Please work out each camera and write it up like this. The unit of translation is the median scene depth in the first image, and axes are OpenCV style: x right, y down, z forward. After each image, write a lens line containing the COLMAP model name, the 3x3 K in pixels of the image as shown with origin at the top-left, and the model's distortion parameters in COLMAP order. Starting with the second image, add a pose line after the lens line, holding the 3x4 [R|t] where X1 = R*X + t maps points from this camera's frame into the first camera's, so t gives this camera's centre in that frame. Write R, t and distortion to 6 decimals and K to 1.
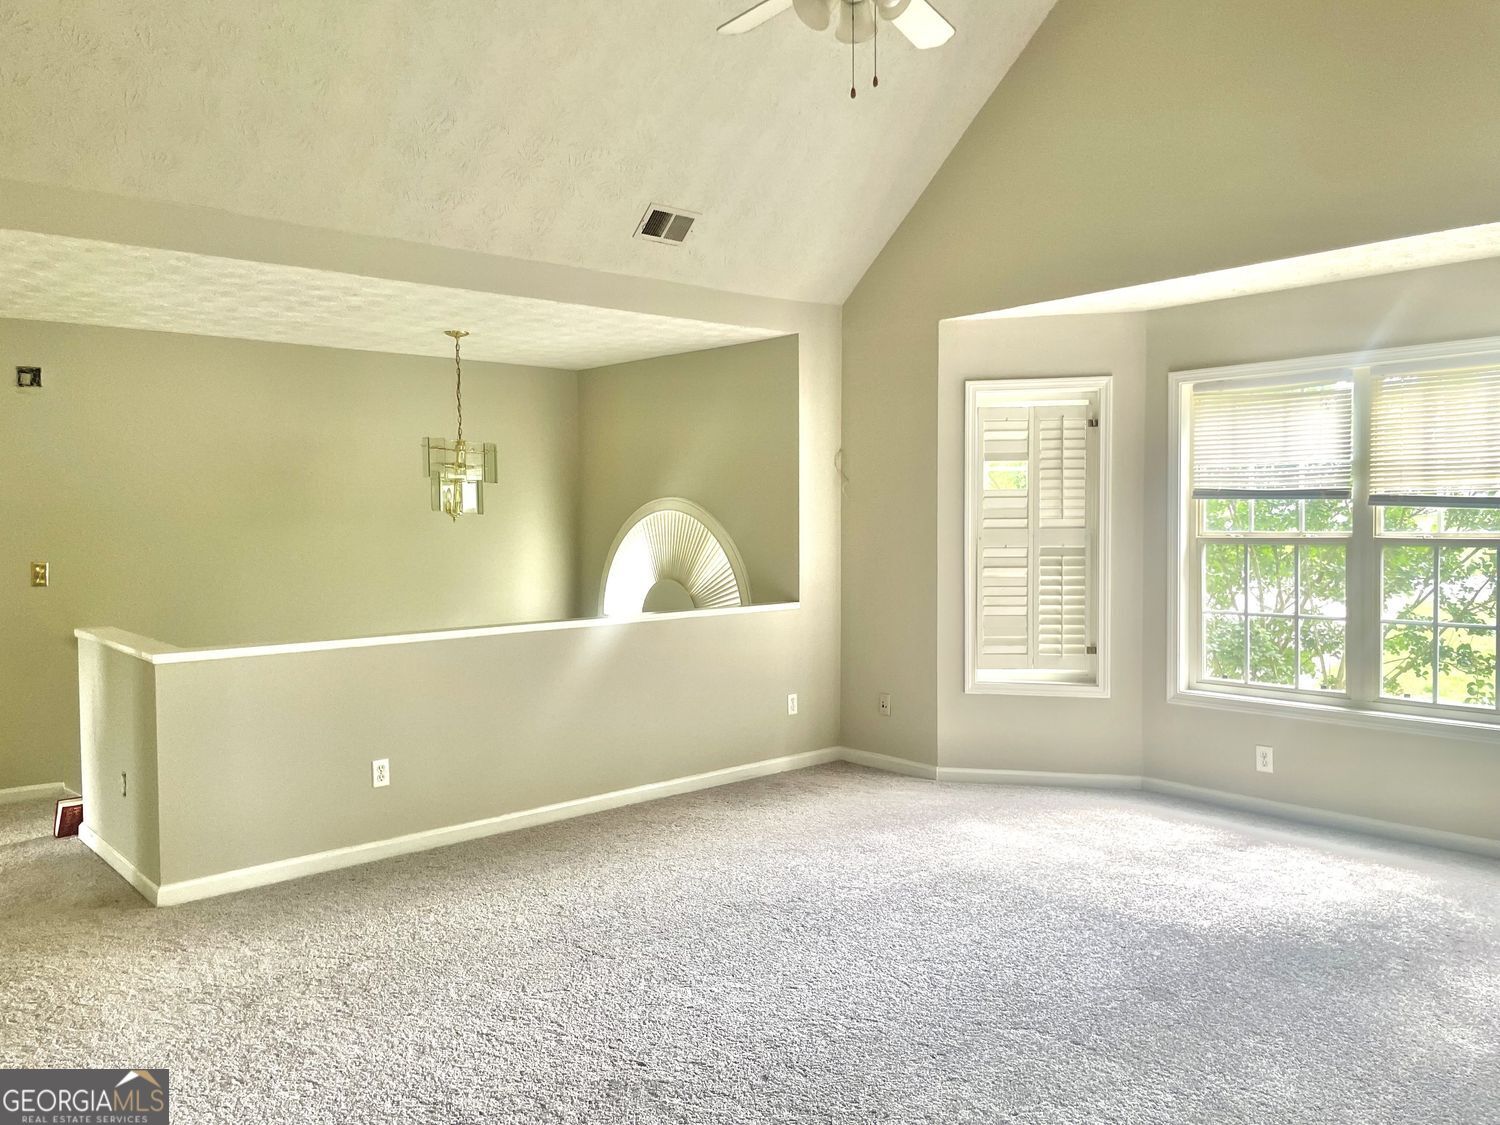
lens RADIAL K [[1138.9, 0, 756.4], [0, 1138.9, 554.3], [0, 0, 1]] dist [0.078402, -0.094864]
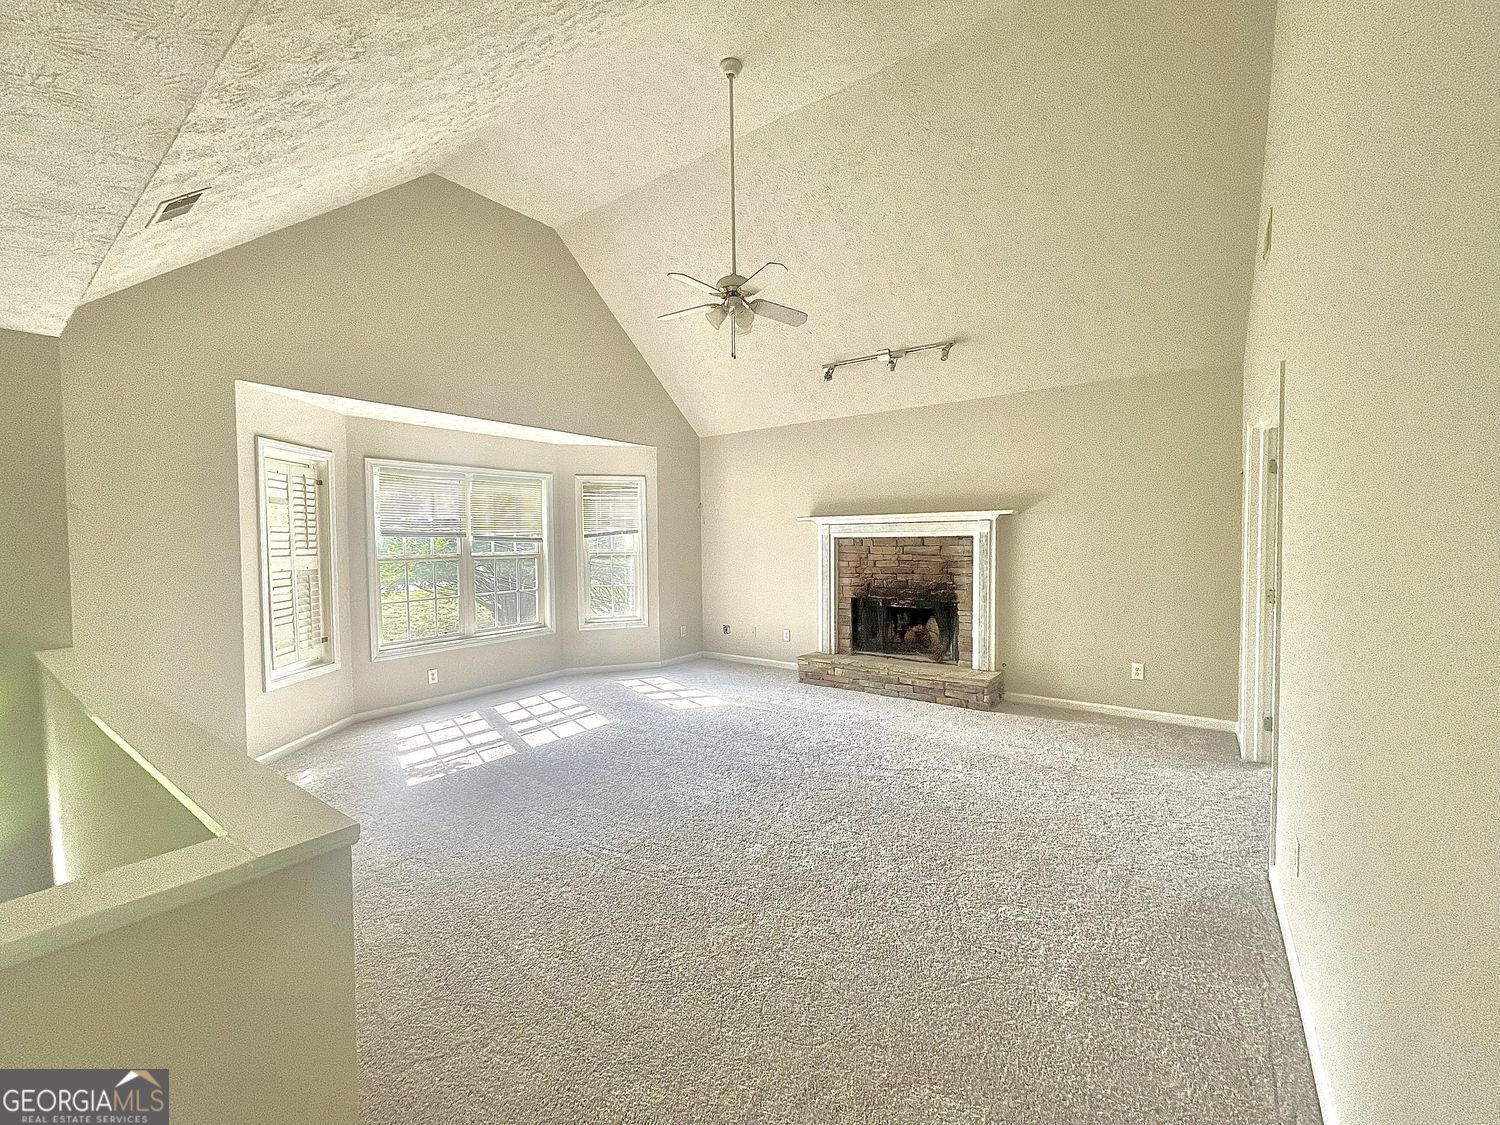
lens RADIAL K [[605.3, 0, 764.5], [0, 605.3, 551.9], [0, 0, 1]] dist [-0.005518, 0.002401]
pose [[-0.219905, -0.011070, 0.975458, -0.568056], [0.041359, 0.998931, 0.020660, -0.019641], [-0.974644, 0.044887, -0.219212, 0.619015]]
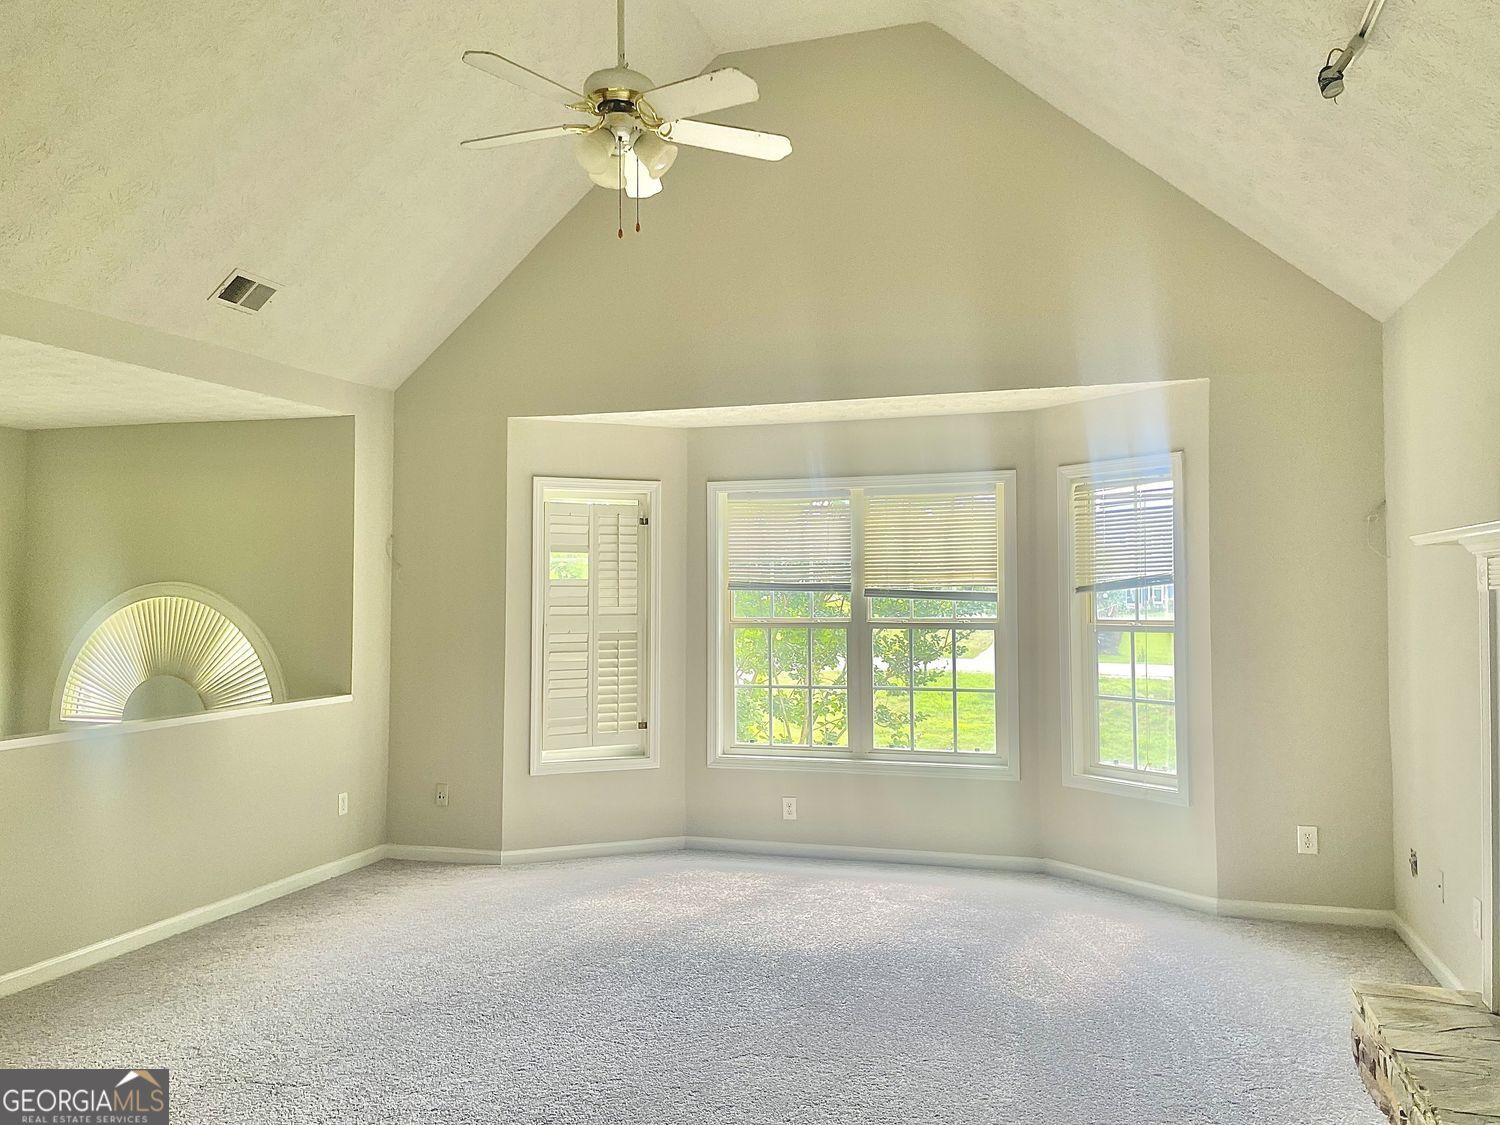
lens RADIAL K [[1138.9, 0, 762.4], [0, 1138.9, 553.2], [0, 0, 1]] dist [0.078402, -0.094864]
pose [[0.846322, 0.025472, 0.532062, -0.199663], [0.013781, 0.997475, -0.069673, -0.003953], [-0.532493, 0.066298, 0.843834, -0.001842]]
